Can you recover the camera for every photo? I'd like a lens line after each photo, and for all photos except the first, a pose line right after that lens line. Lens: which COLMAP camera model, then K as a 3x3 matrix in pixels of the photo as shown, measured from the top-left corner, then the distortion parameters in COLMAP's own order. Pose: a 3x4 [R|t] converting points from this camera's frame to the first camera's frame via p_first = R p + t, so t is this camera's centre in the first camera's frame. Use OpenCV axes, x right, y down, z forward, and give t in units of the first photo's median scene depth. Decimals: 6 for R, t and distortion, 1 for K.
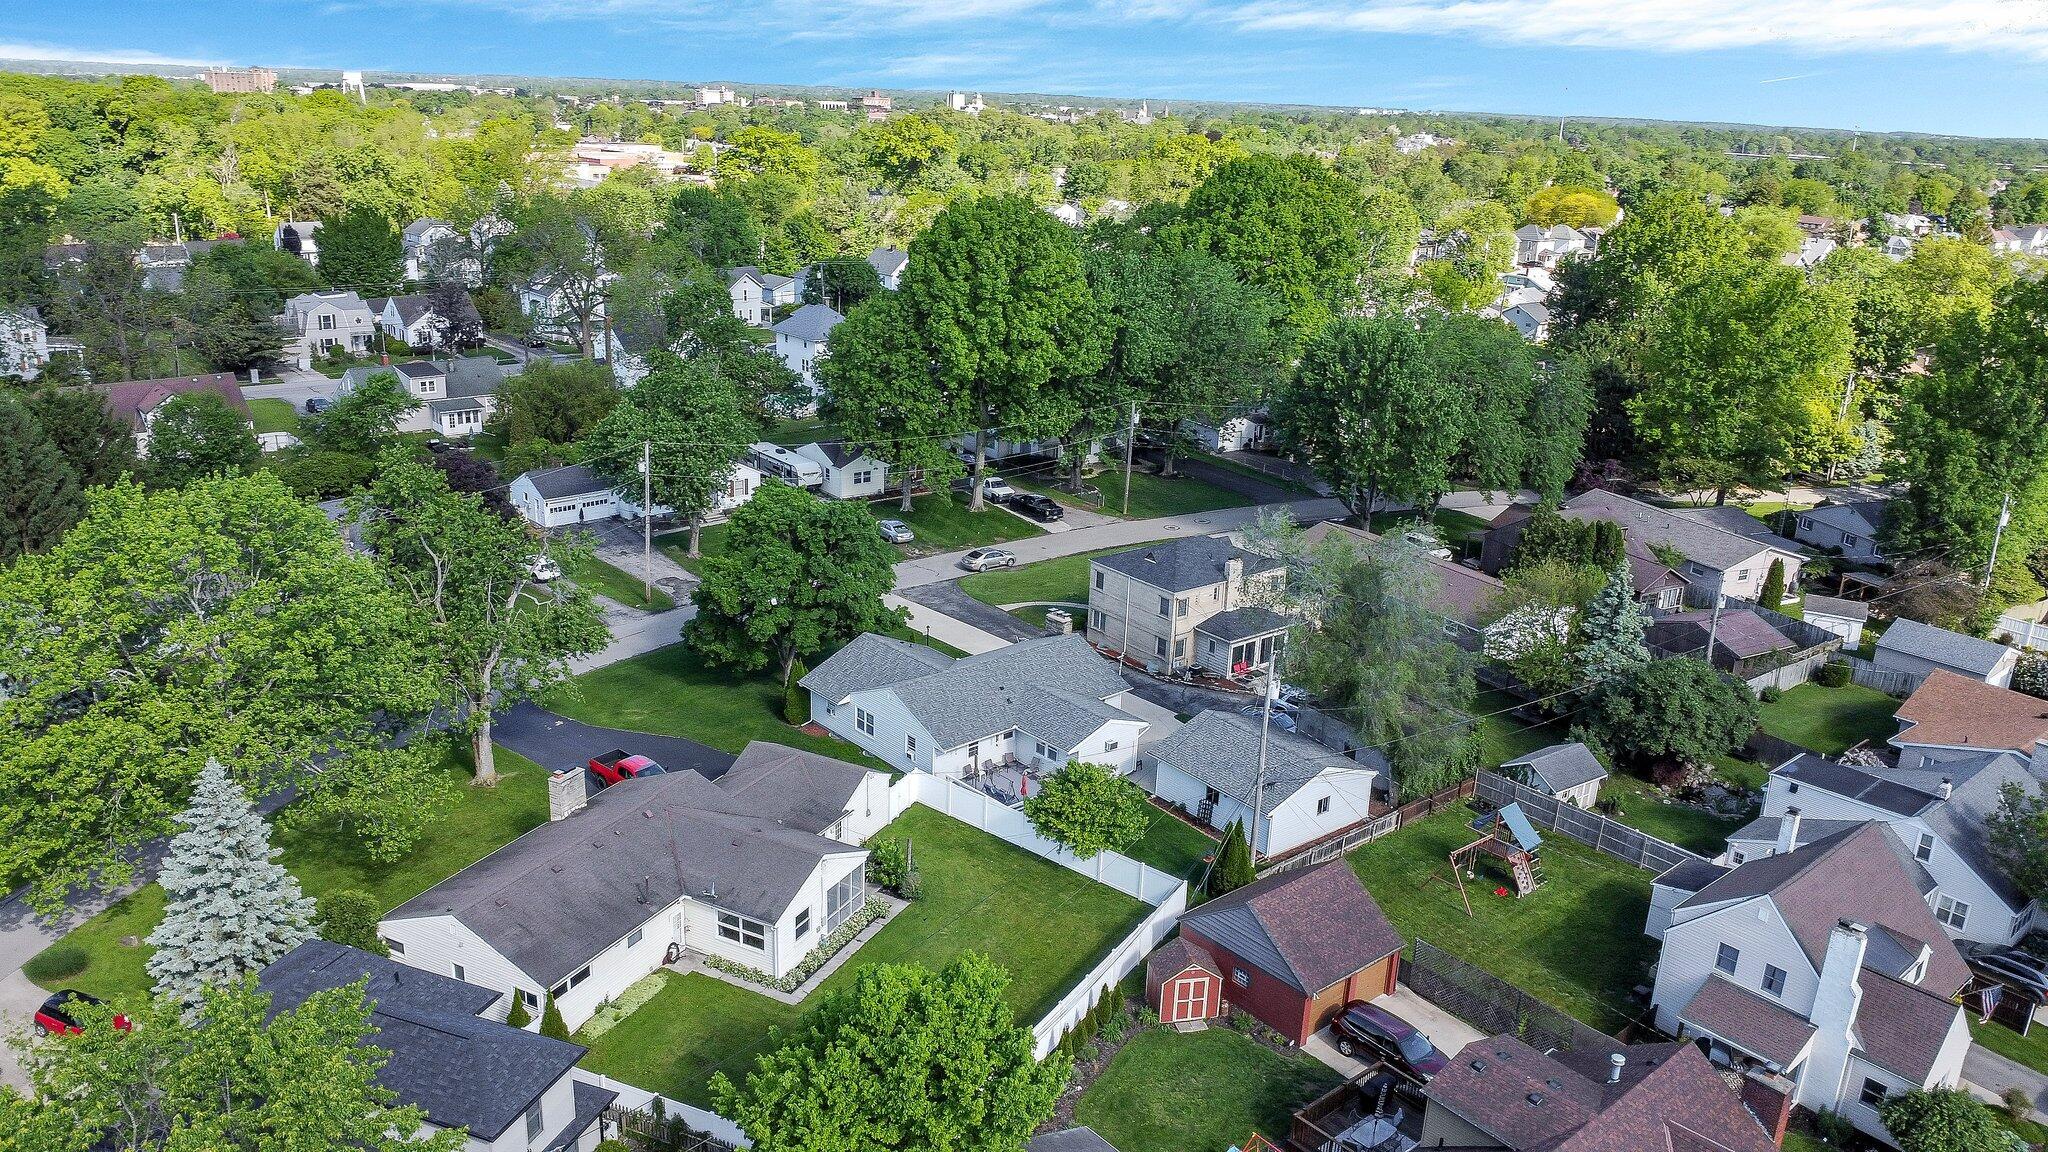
lens RADIAL K [[1443.4, 0, 1018.1], [0, 1443.4, 638.6], [0, 0, 1]] dist [-0.009973, -0.002389]
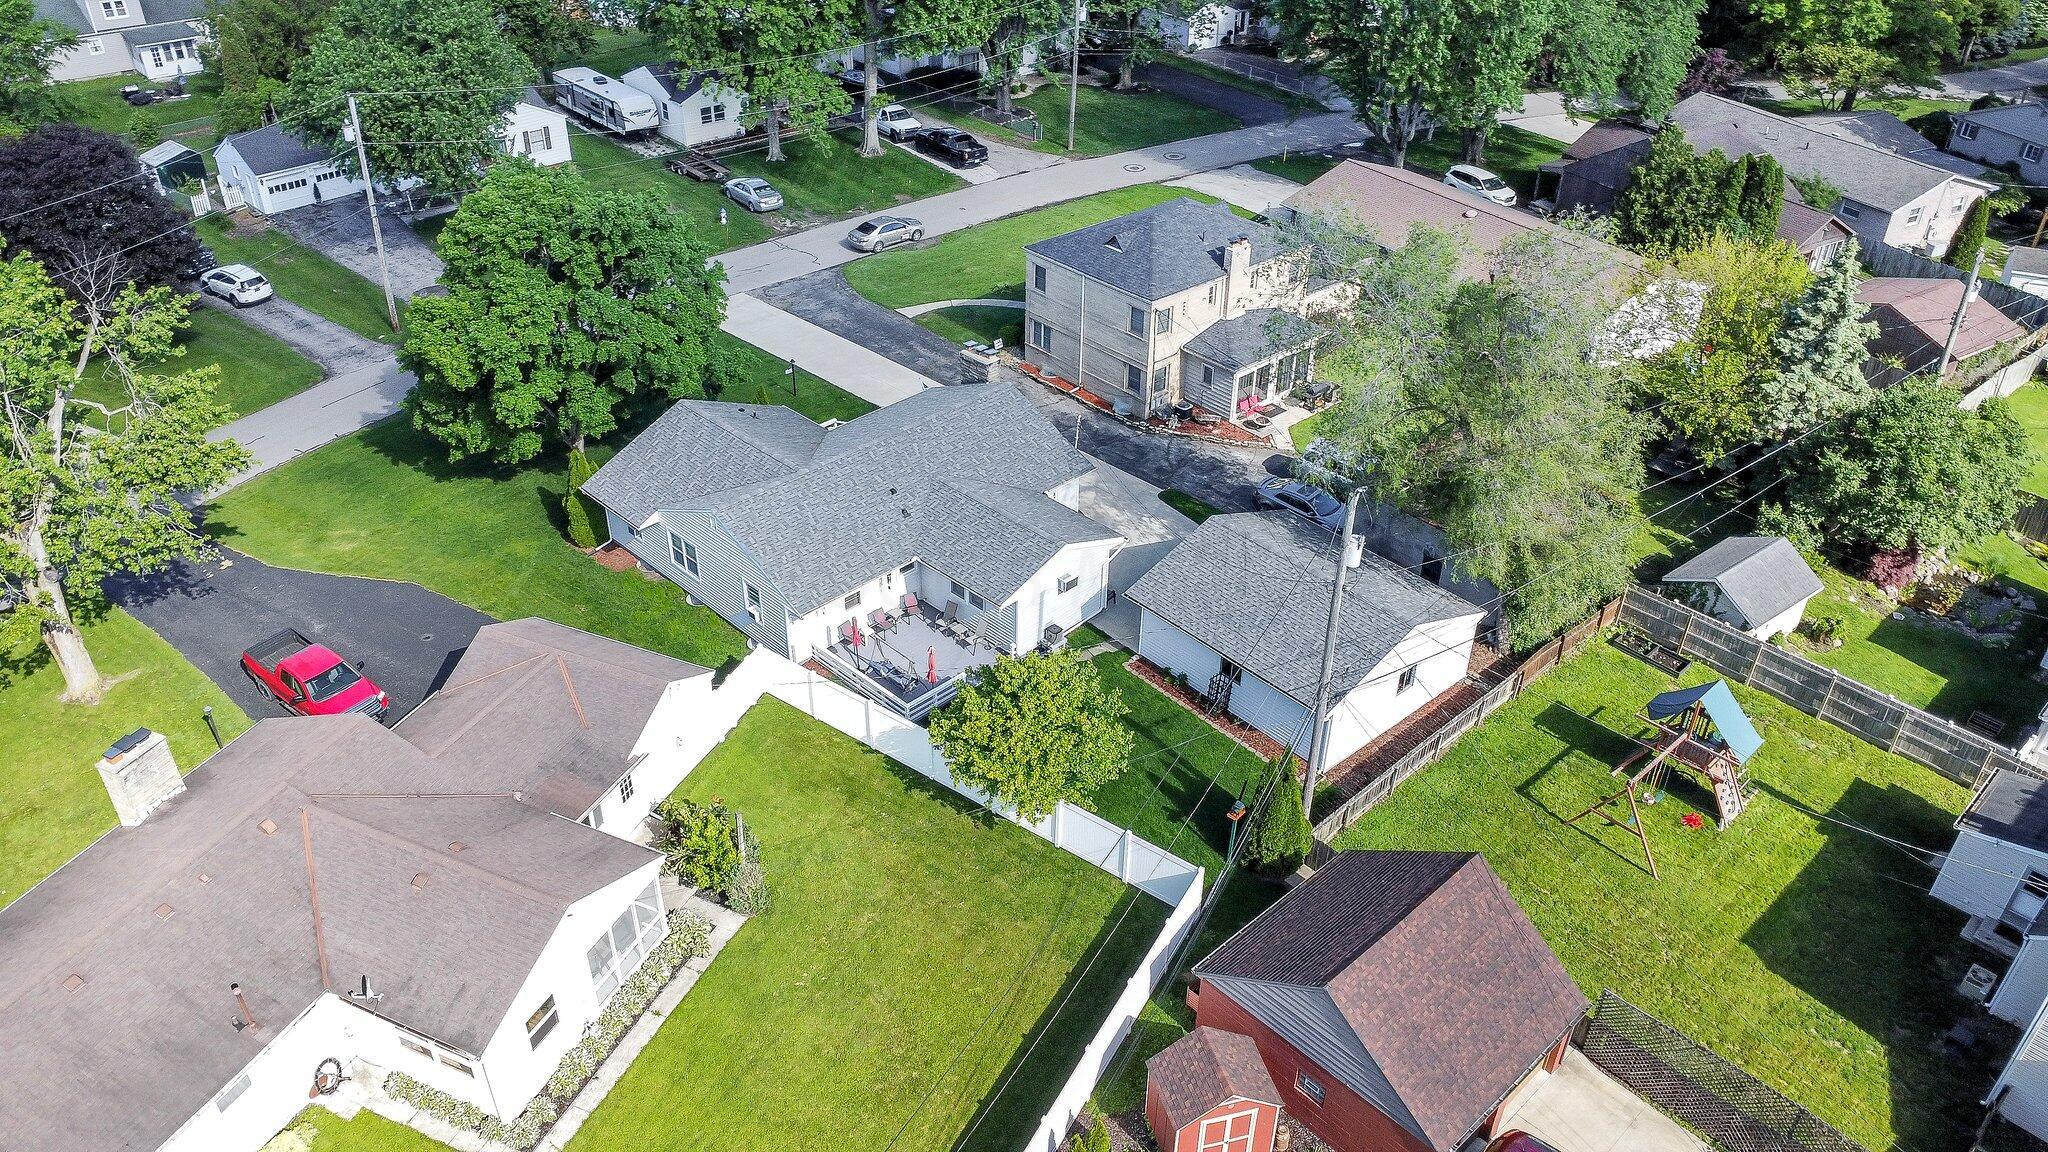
lens RADIAL K [[1437.7, 0, 1014.7], [0, 1437.7, 579.3], [0, 0, 1]] dist [-0.024340, -0.002885]
pose [[0.998414, -0.050452, 0.024974, 0.019059], [0.043152, 0.970785, 0.236039, -0.059288], [-0.036153, -0.234587, 0.971423, 0.289922]]
